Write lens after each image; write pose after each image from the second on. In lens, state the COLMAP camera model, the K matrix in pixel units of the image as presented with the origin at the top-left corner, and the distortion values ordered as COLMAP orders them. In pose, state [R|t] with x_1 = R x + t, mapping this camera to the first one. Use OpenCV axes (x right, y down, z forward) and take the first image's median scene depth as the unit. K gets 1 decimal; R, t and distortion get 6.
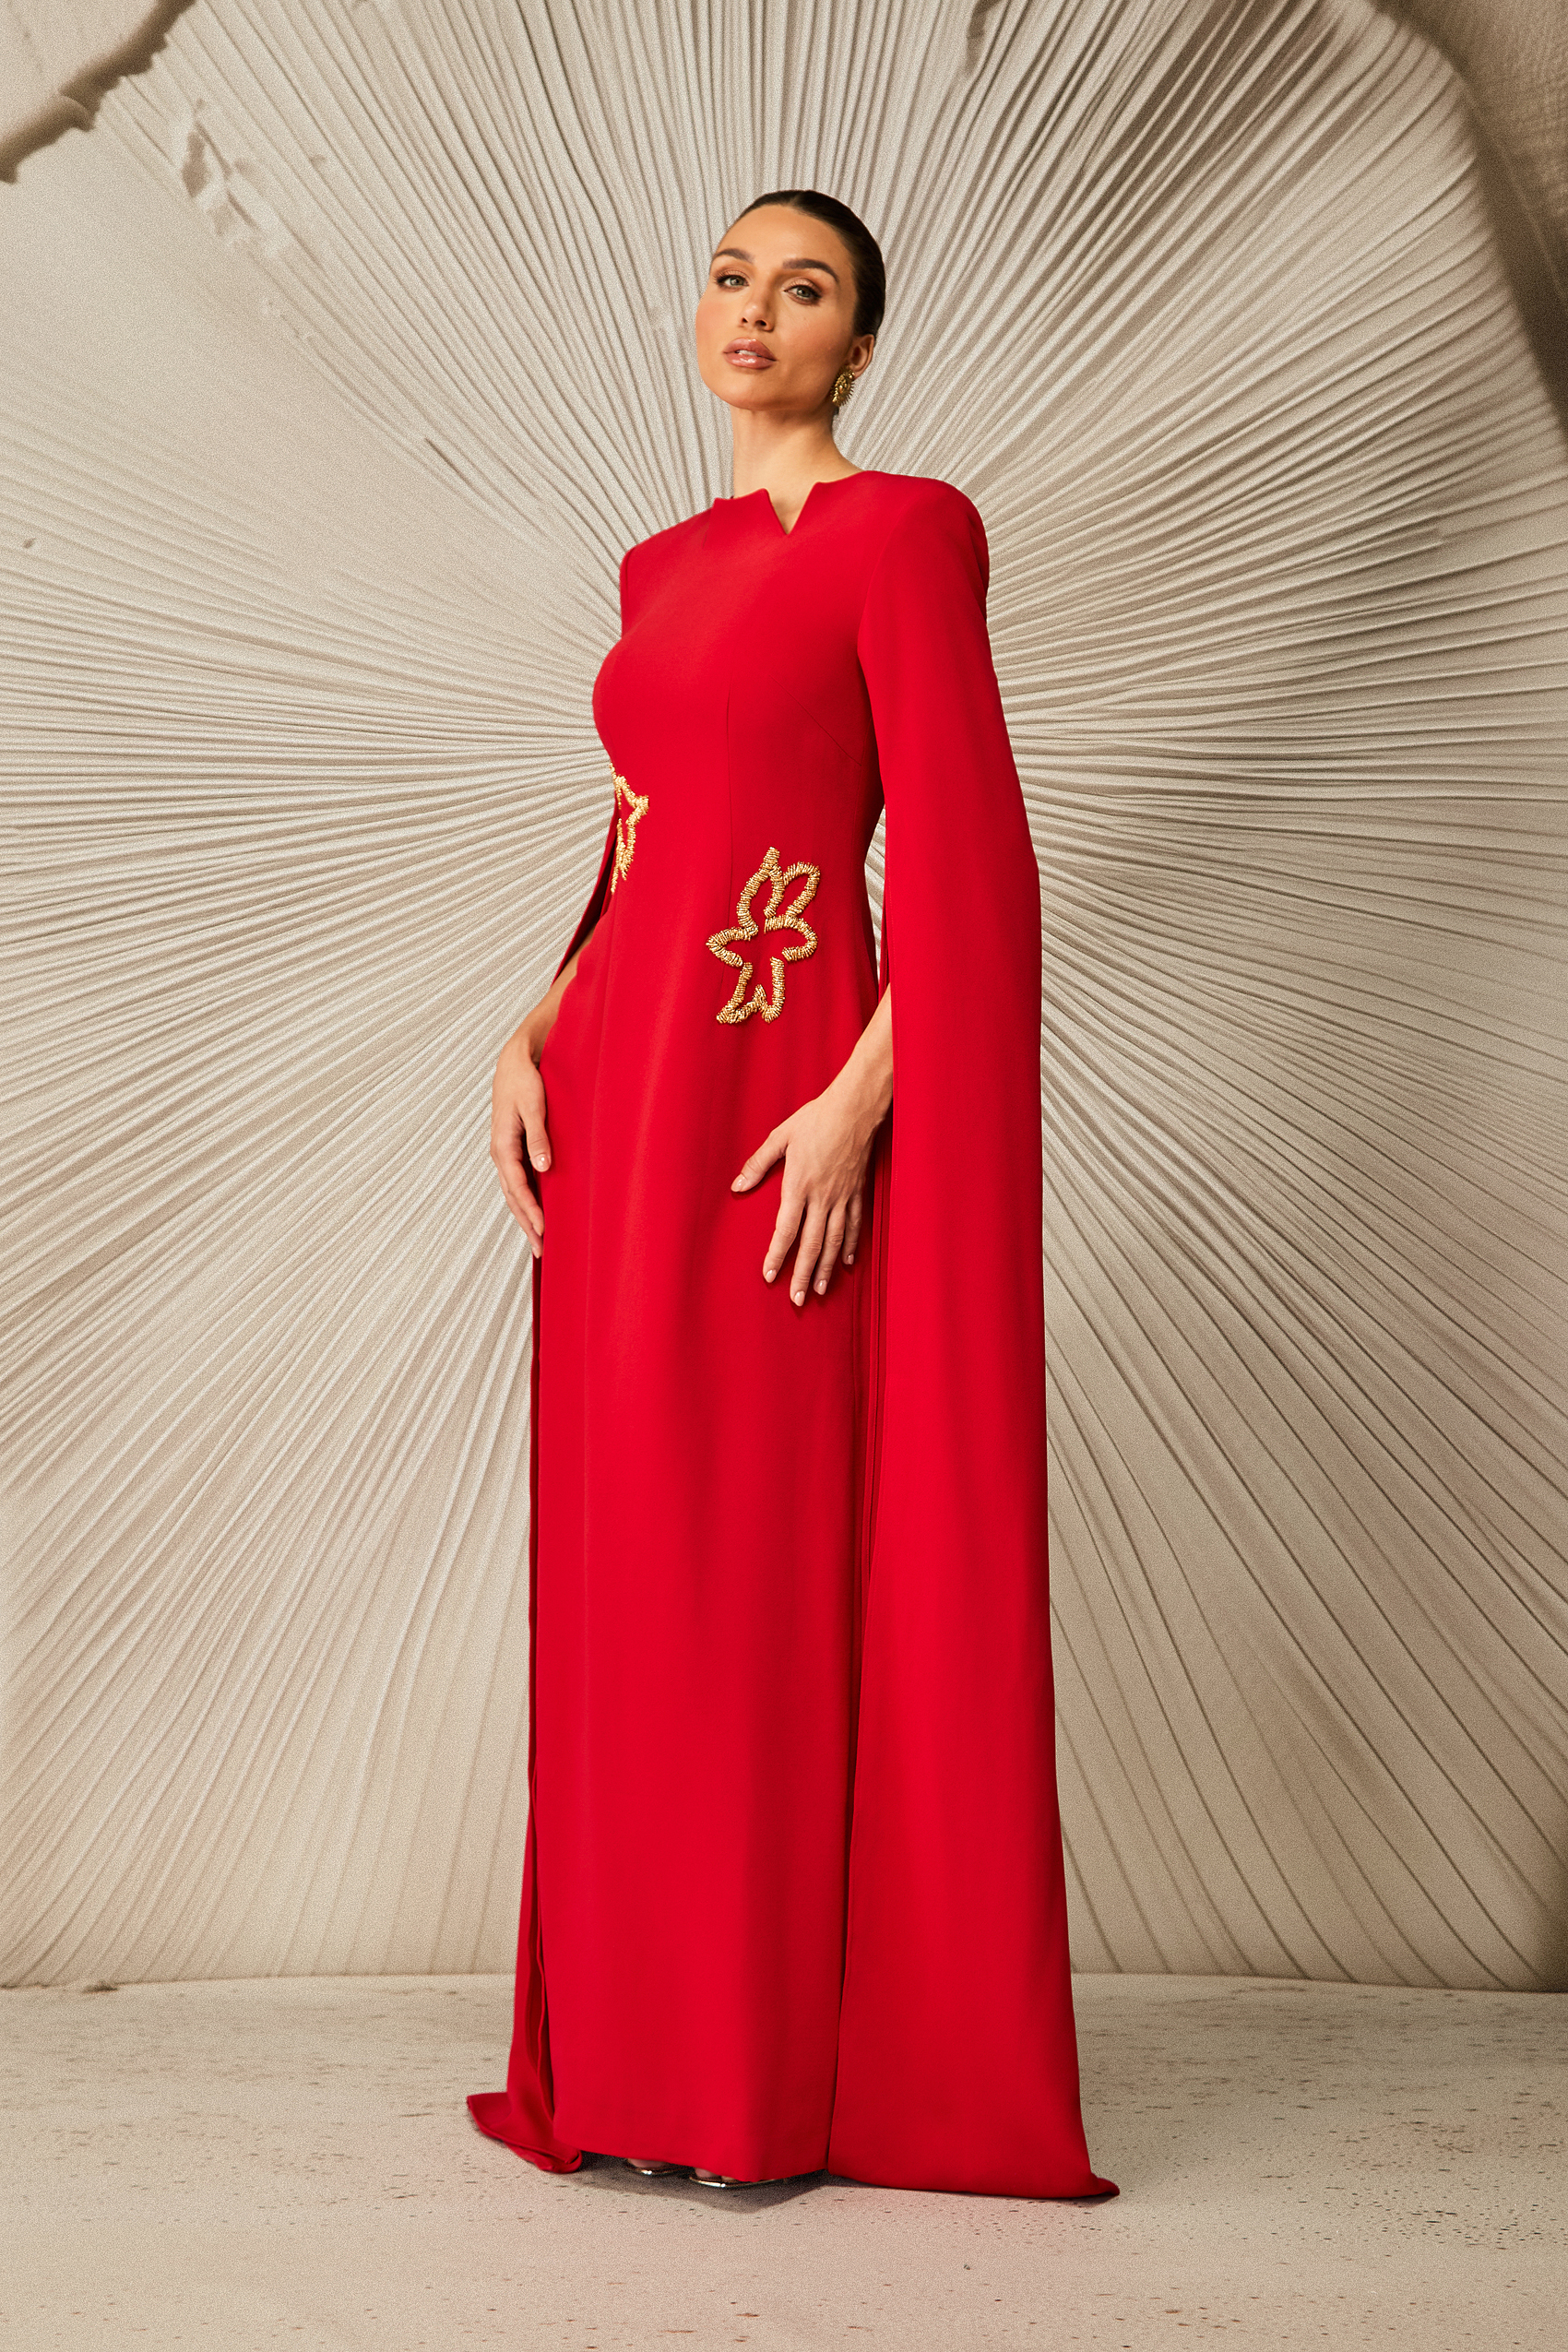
lens RADIAL K [[3818.1, 0, 784.0], [0, 3818.1, 1176.0], [0, 0, 1]] dist [-0.040481, -0.049888]
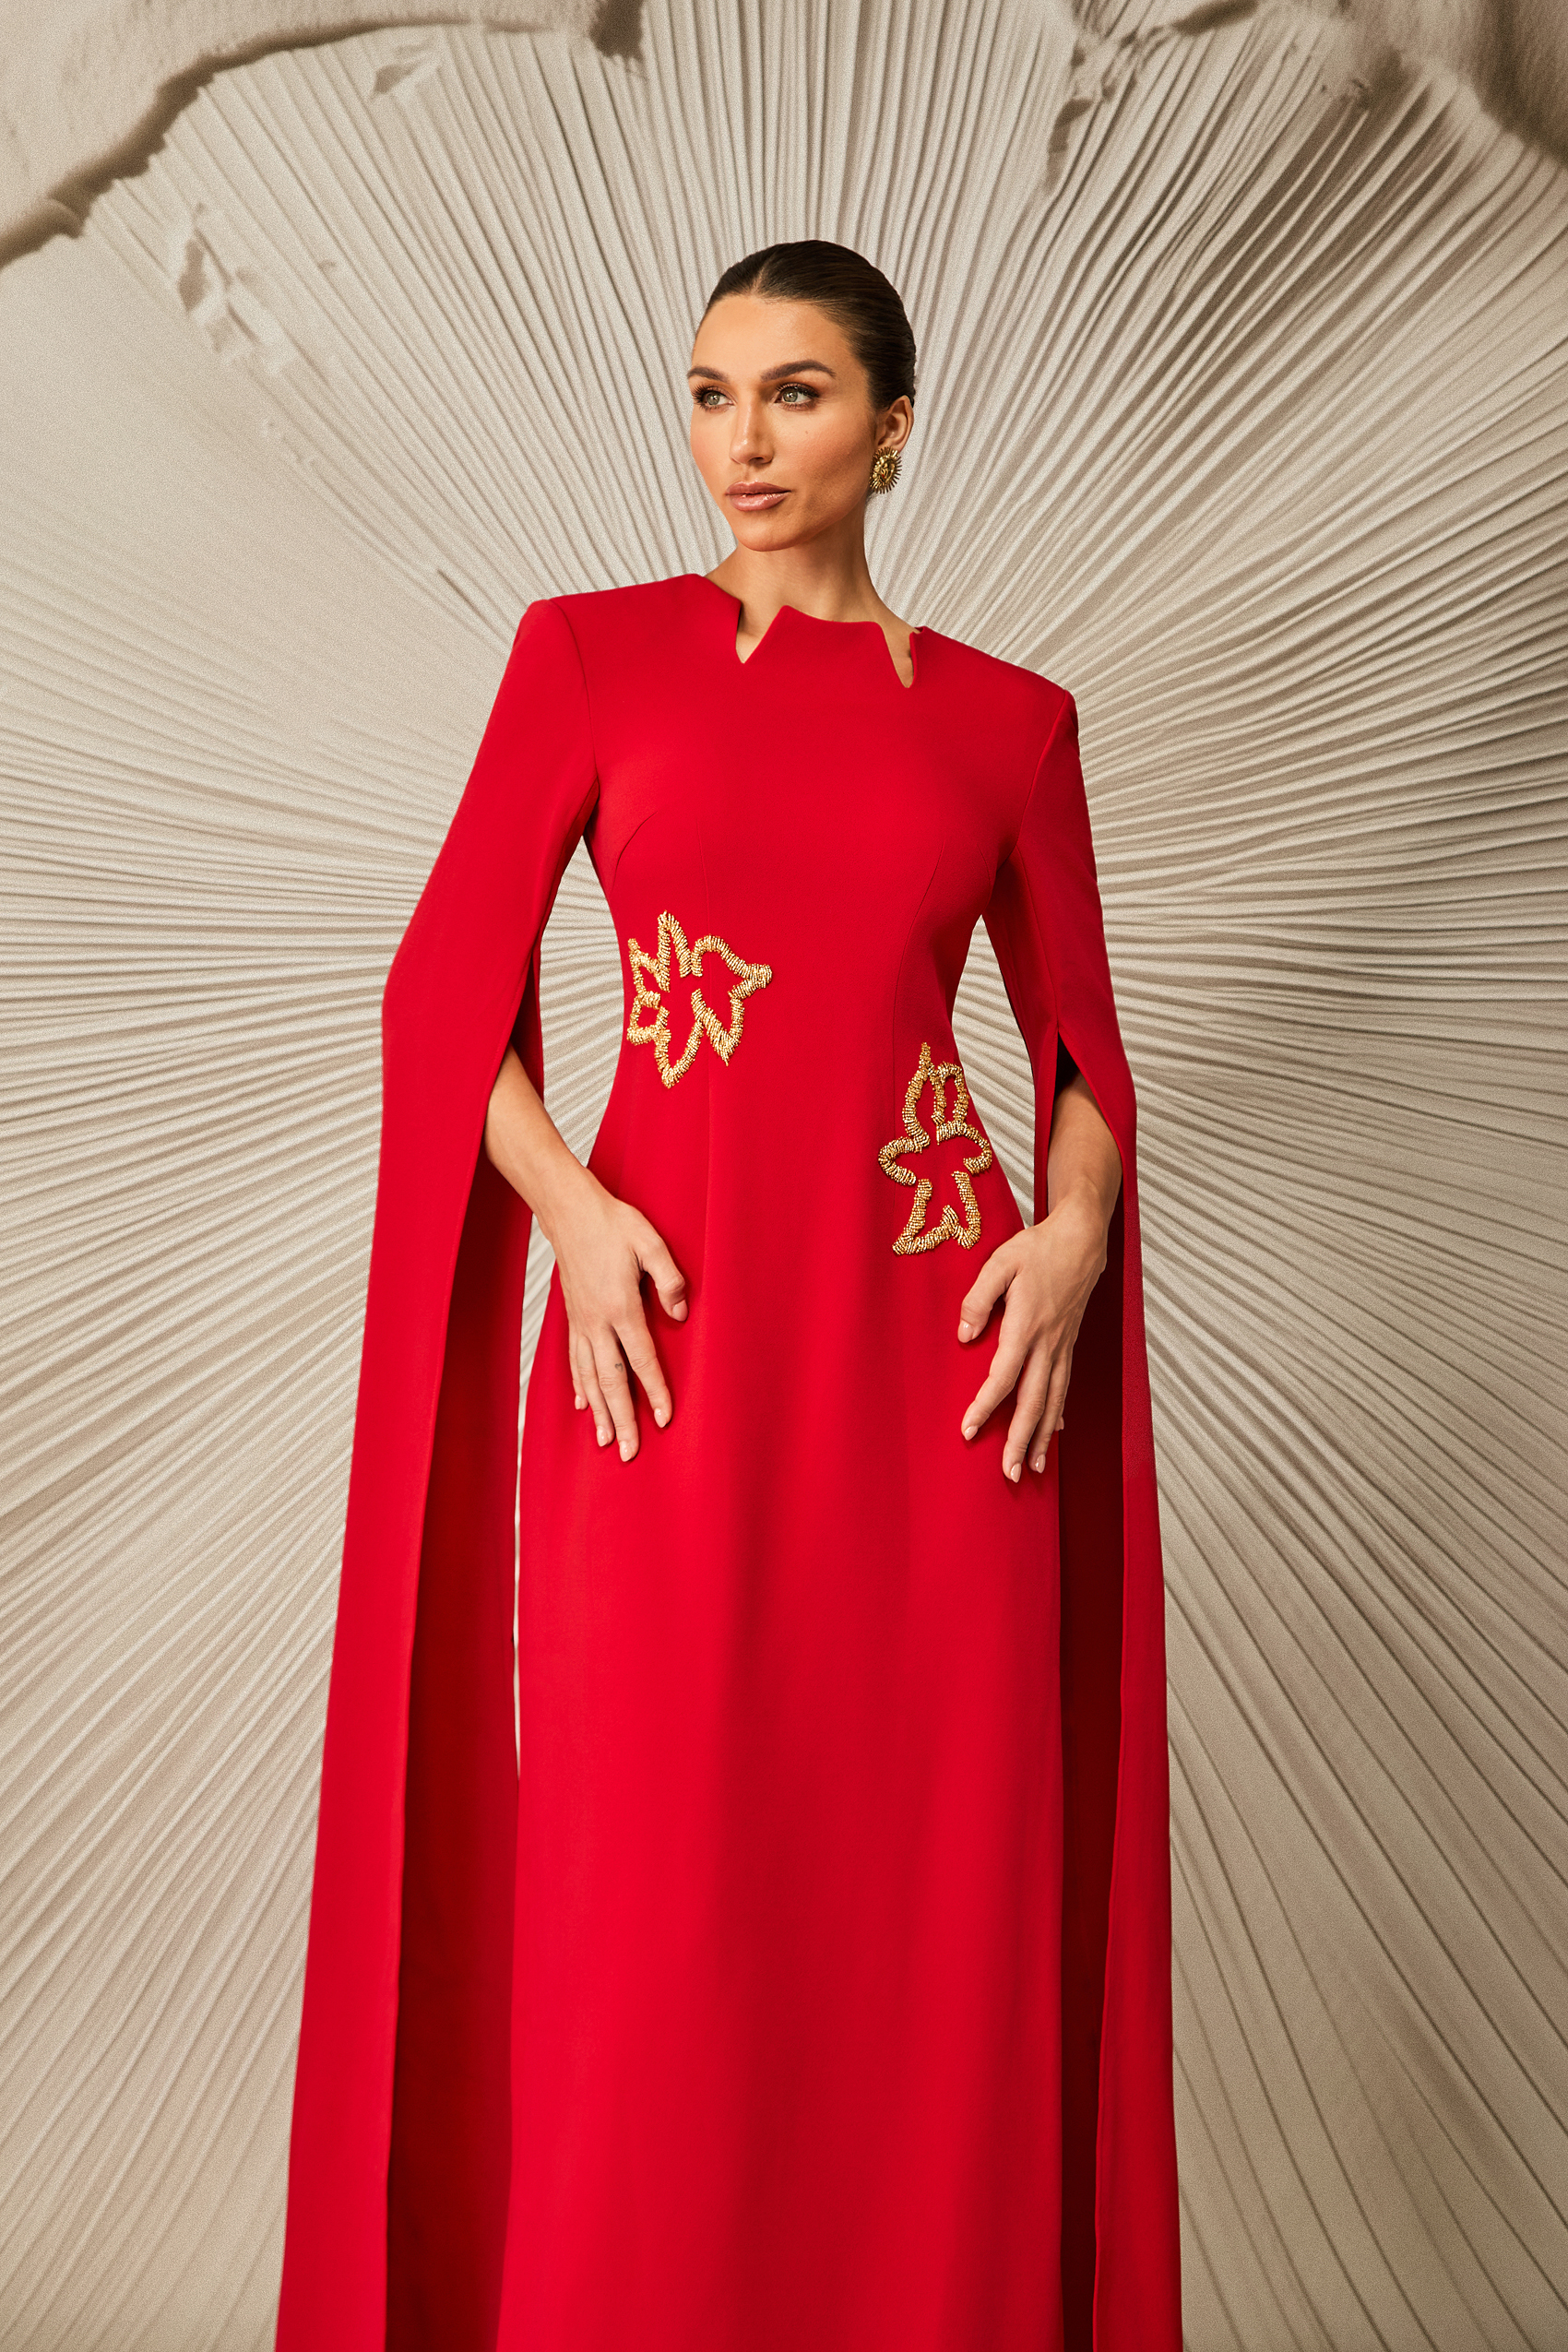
lens RADIAL K [[1961.6, 0, 788.5], [0, 1961.6, 1153.6], [0, 0, 1]] dist [-0.061245, -0.003035]
pose [[0.999821, 0.018924, -0.000019, -0.009142], [-0.018924, 0.999807, -0.005363, -0.057585], [-0.000083, 0.005362, 0.999986, 0.546642]]
